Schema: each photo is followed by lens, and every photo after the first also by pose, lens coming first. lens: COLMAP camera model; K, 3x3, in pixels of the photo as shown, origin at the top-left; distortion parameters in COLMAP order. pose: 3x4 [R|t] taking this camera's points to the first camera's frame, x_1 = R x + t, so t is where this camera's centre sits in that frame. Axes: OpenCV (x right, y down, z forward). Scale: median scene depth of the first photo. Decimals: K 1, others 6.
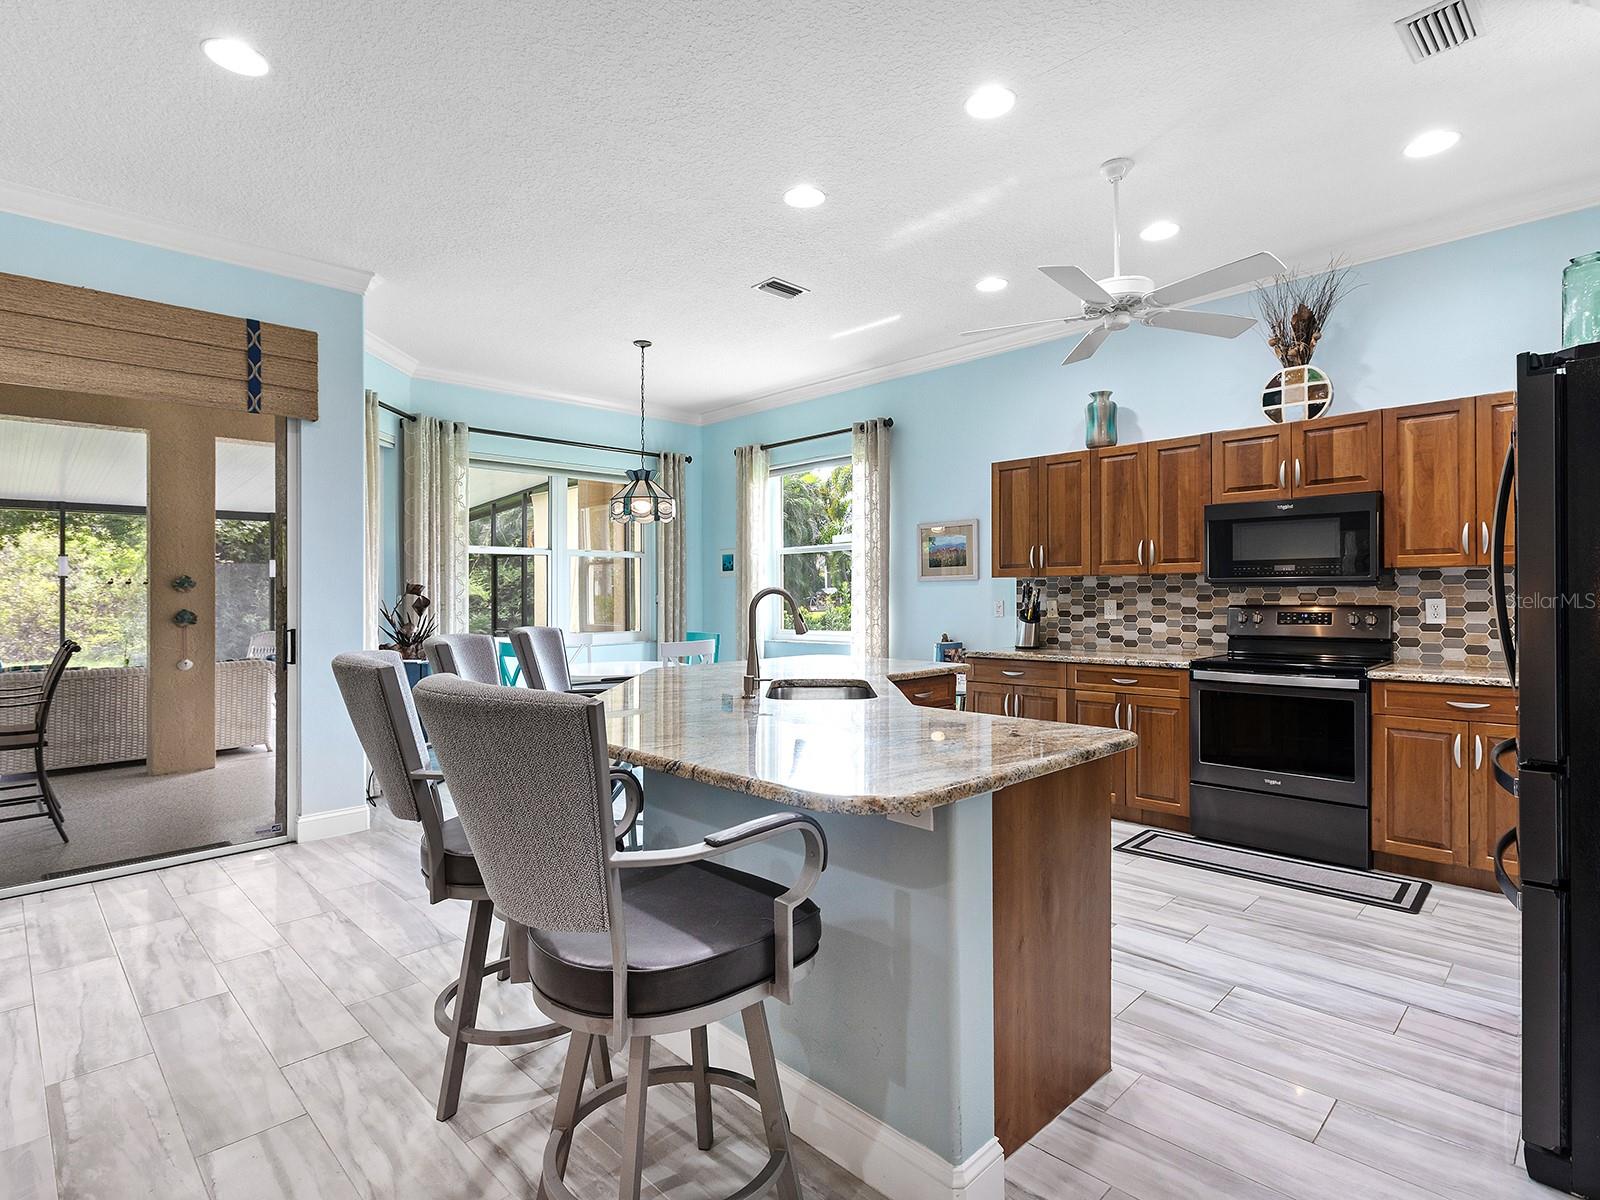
lens RADIAL K [[820.0, 0, 801.9], [0, 820.0, 587.5], [0, 0, 1]] dist [0.000089, -0.000124]
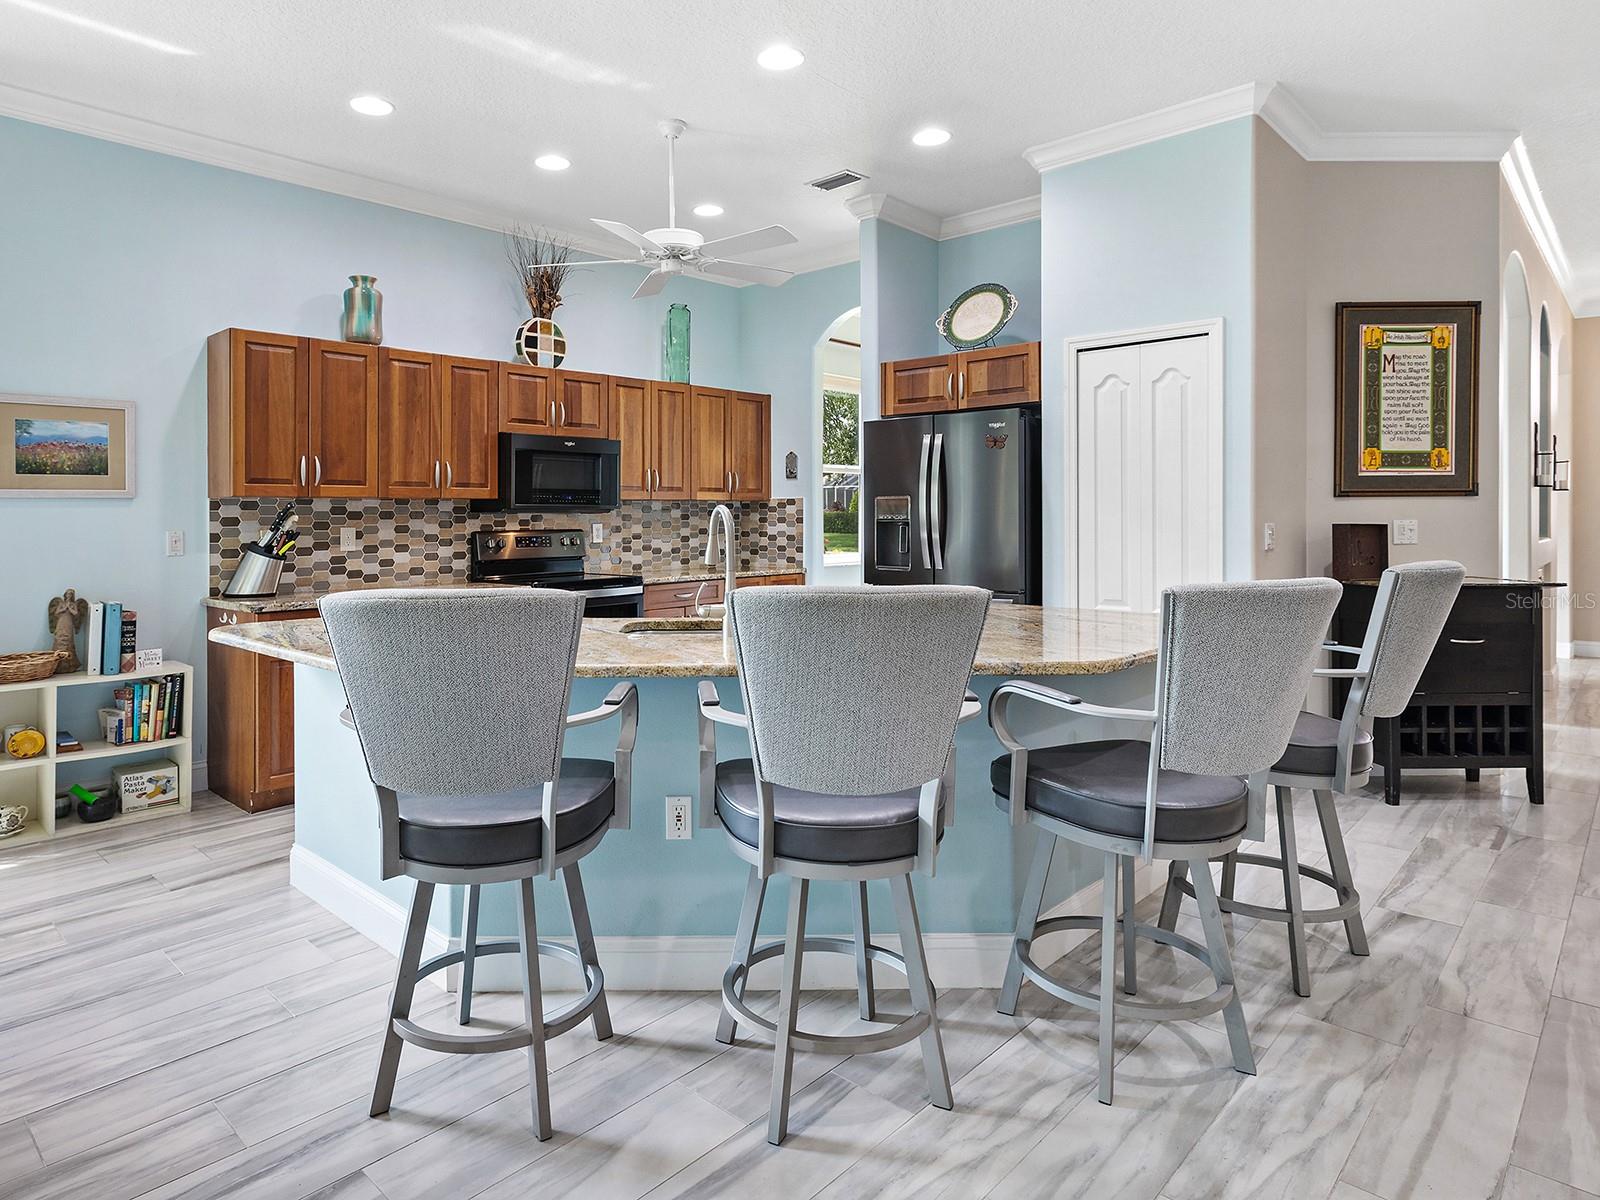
lens RADIAL K [[969.6, 0, 736.5], [0, 969.6, 525.6], [0, 0, 1]] dist [-0.002472, -0.000653]
pose [[-0.027106, -0.000964, 0.999632, -0.731368], [-0.000738, 0.999999, 0.000944, 0.014047], [-0.999632, -0.000712, -0.027106, 0.760058]]
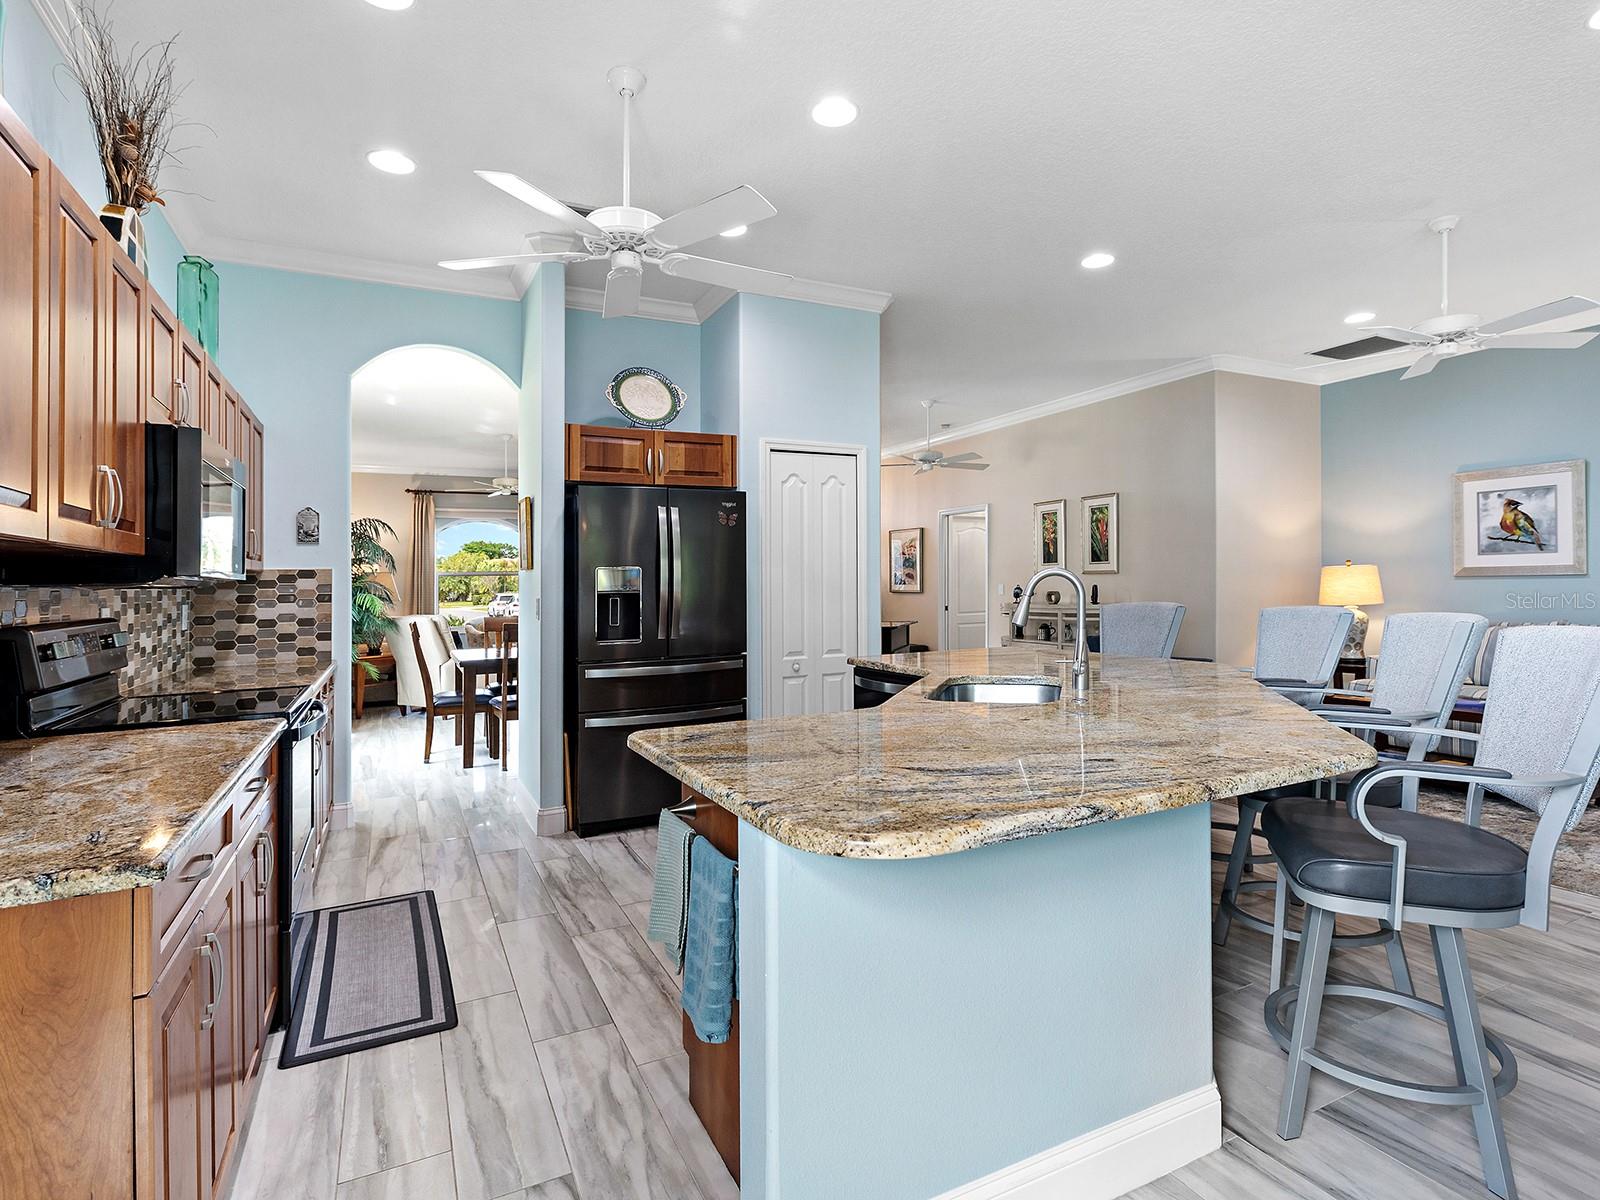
lens RADIAL K [[821.7, 0, 800.0], [0, 821.7, 570.8], [0, 0, 1]] dist [-0.000209, -0.000089]
pose [[-0.949975, 0.031318, 0.310751, -0.042528], [0.024685, 0.999376, -0.025258, 0.013132], [-0.311348, -0.016324, -0.950156, 1.393088]]
